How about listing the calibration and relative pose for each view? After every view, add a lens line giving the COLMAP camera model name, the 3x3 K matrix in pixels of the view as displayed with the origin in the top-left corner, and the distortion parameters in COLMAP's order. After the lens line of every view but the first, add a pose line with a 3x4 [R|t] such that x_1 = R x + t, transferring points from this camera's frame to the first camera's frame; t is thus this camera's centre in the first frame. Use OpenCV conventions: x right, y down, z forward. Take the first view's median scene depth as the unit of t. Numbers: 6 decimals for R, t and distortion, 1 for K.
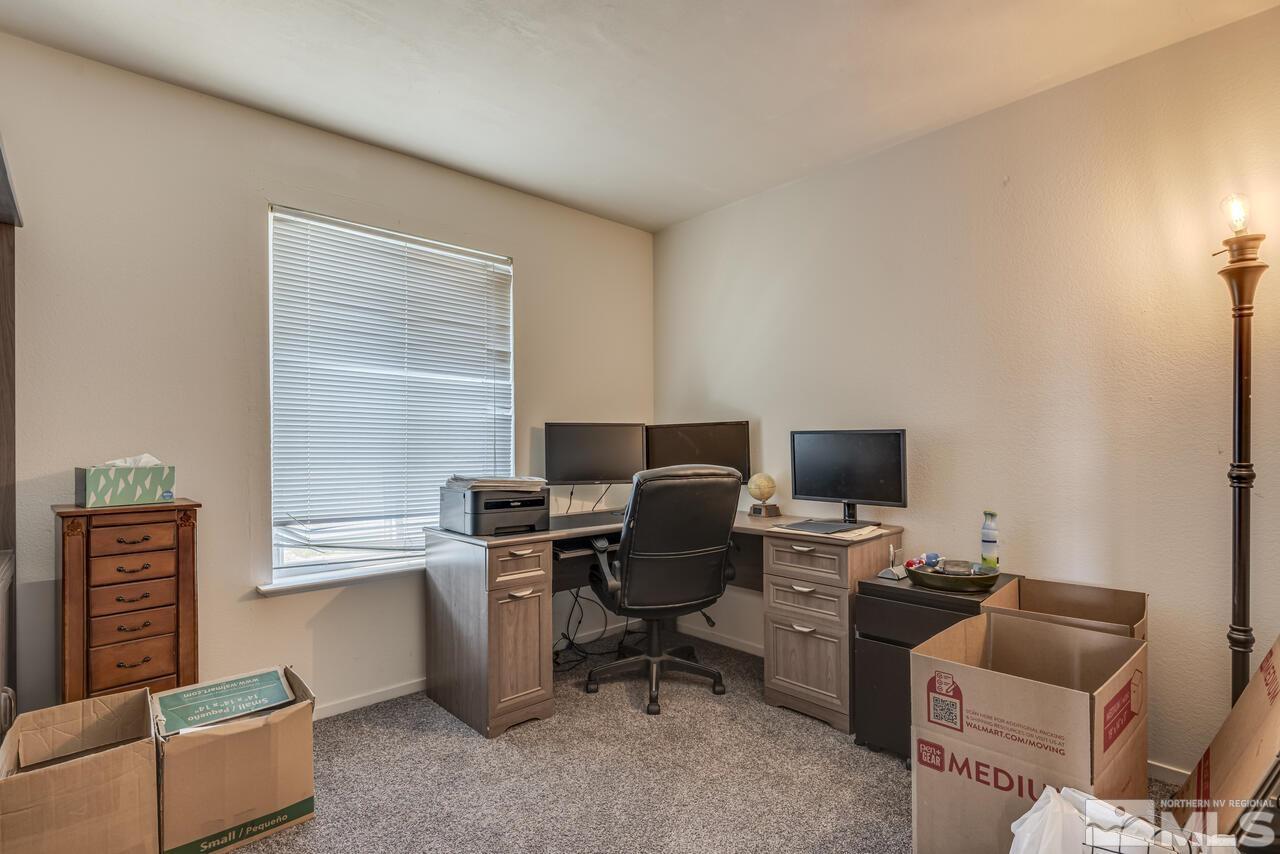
lens RADIAL K [[607.3, 0, 641.6], [0, 607.3, 440.3], [0, 0, 1]] dist [0.000270, -0.000039]
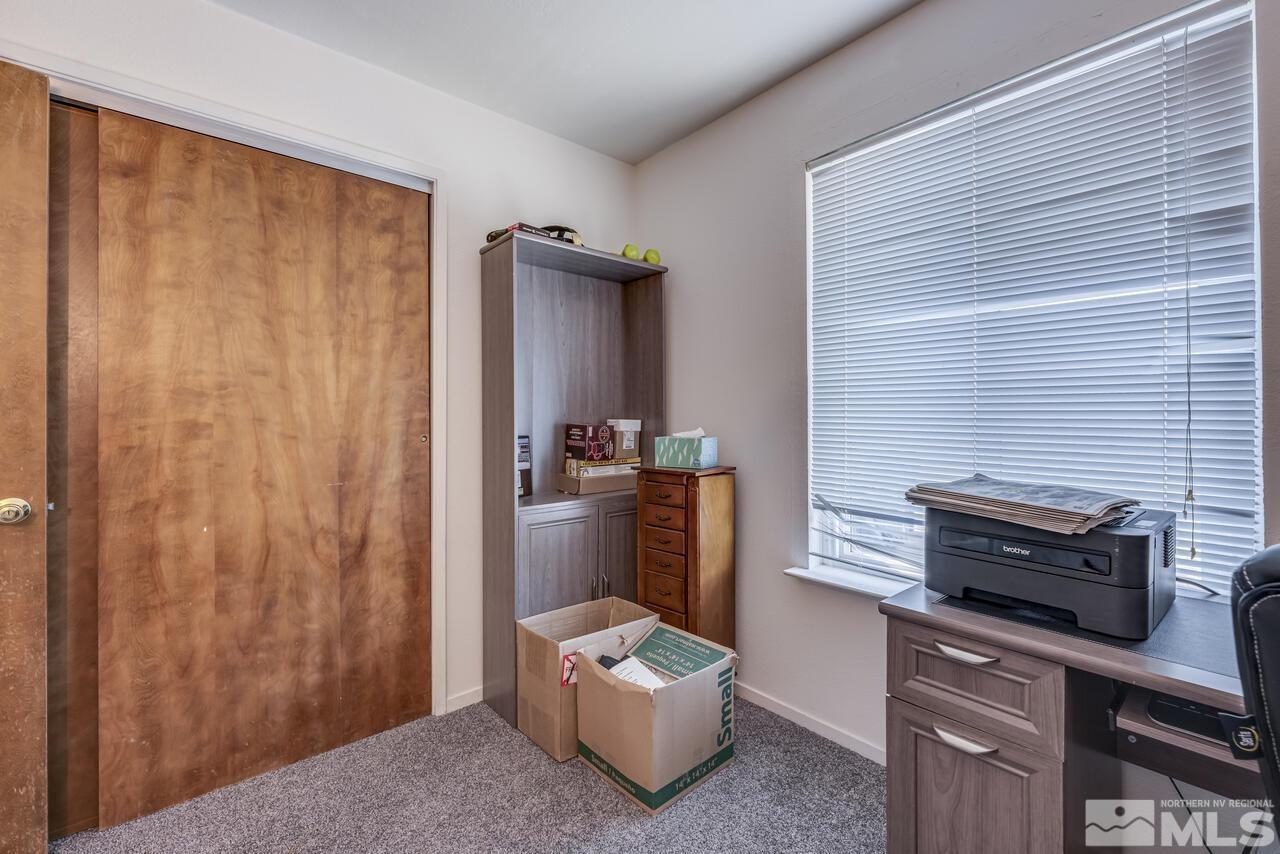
lens RADIAL K [[542.2, 0, 641.4], [0, 542.2, 413.6], [0, 0, 1]] dist [-0.003405, -0.000194]
pose [[-0.038702, -0.004922, -0.999239, 0.228745], [0.006019, 0.999969, -0.005159, 0.000015], [0.999233, -0.006214, -0.038671, 0.772765]]
